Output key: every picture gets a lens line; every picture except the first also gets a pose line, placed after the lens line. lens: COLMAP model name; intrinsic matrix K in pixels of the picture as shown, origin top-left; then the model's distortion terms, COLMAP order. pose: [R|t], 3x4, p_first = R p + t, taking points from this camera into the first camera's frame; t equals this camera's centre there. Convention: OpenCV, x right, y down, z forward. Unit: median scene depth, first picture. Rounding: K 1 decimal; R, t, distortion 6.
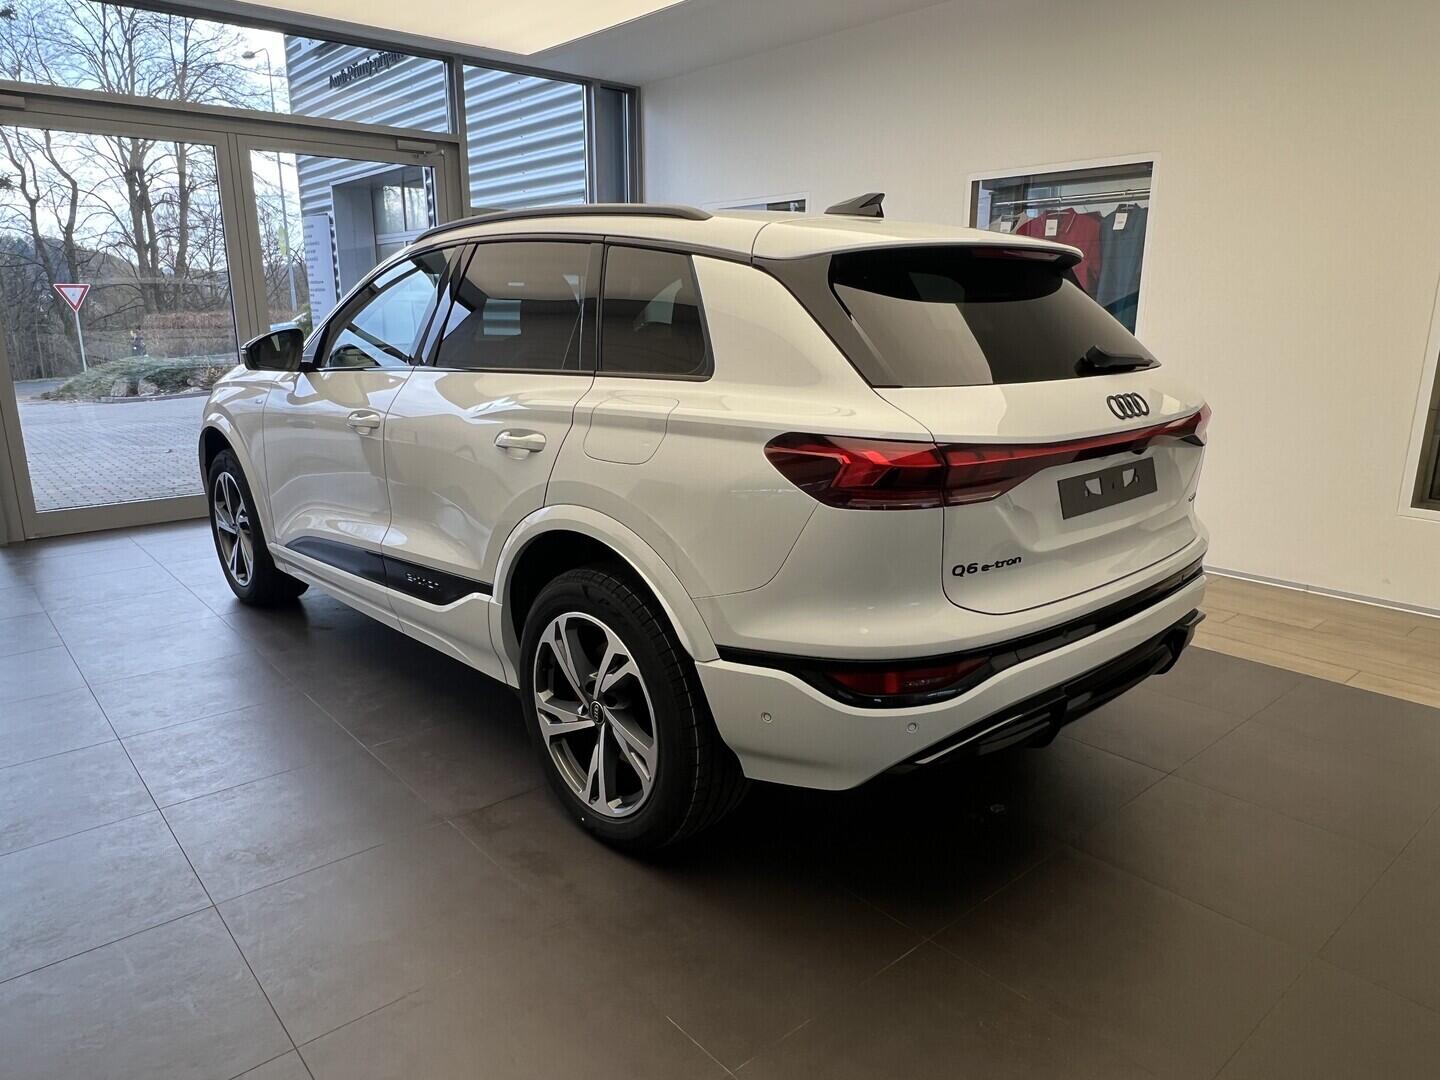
lens RADIAL K [[963.8, 0, 713.1], [0, 963.8, 541.0], [0, 0, 1]] dist [0.008542, -0.000419]
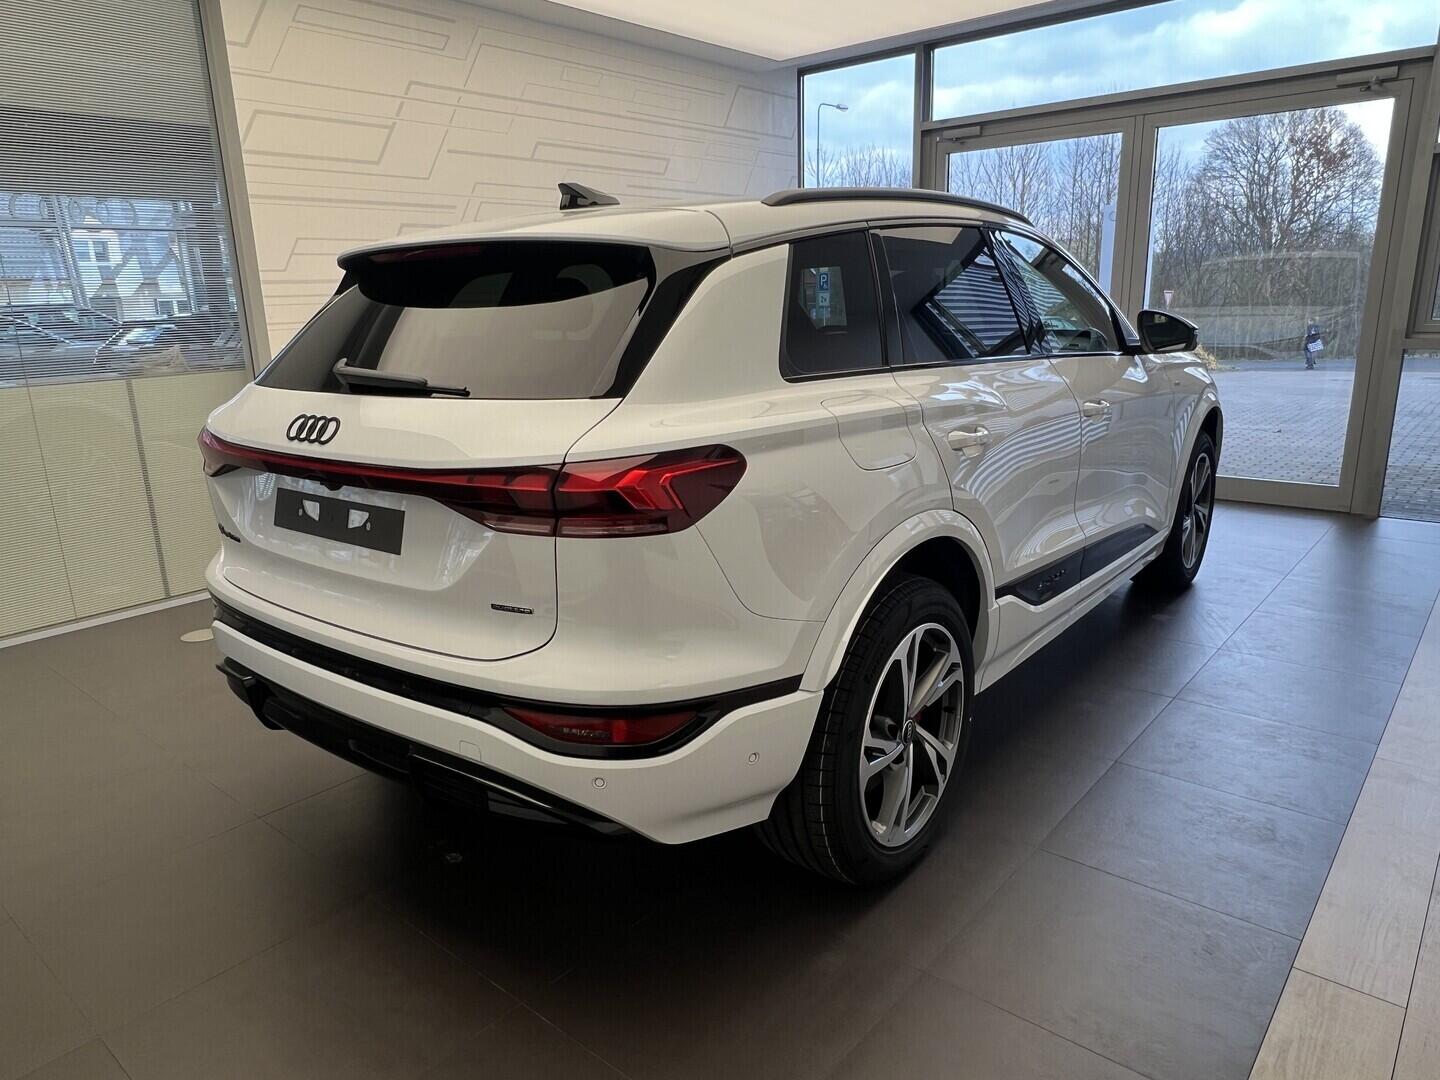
lens RADIAL K [[963.8, 0, 710.6], [0, 963.8, 536.3], [0, 0, 1]] dist [0.008542, -0.000419]
pose [[0.153021, 0.238335, -0.959052, 0.705351], [-0.212373, 0.955738, 0.203626, -0.157944], [0.965133, 0.172518, 0.196863, 0.624245]]
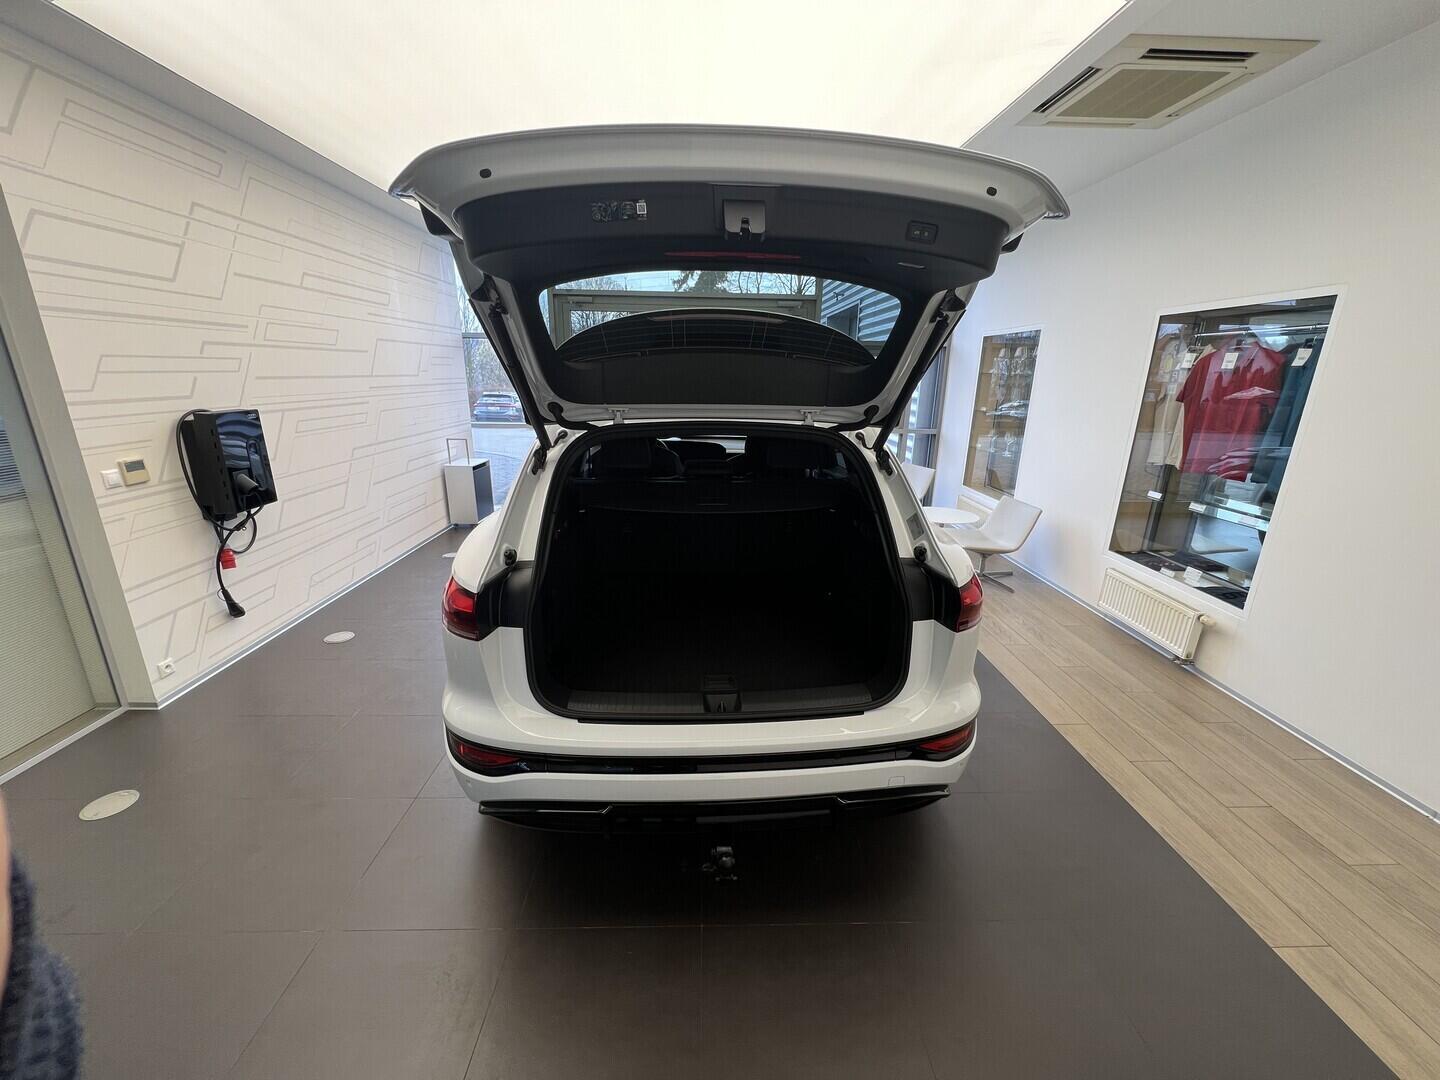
lens RADIAL K [[574.8, 0, 714.1], [0, 574.8, 539.7], [0, 0, 1]] dist [-0.002198, 0.000213]
pose [[0.776704, 0.189312, -0.600742, 0.404587], [-0.165998, 0.981568, 0.094701, -0.131678], [0.607598, 0.026167, 0.793814, 0.241240]]
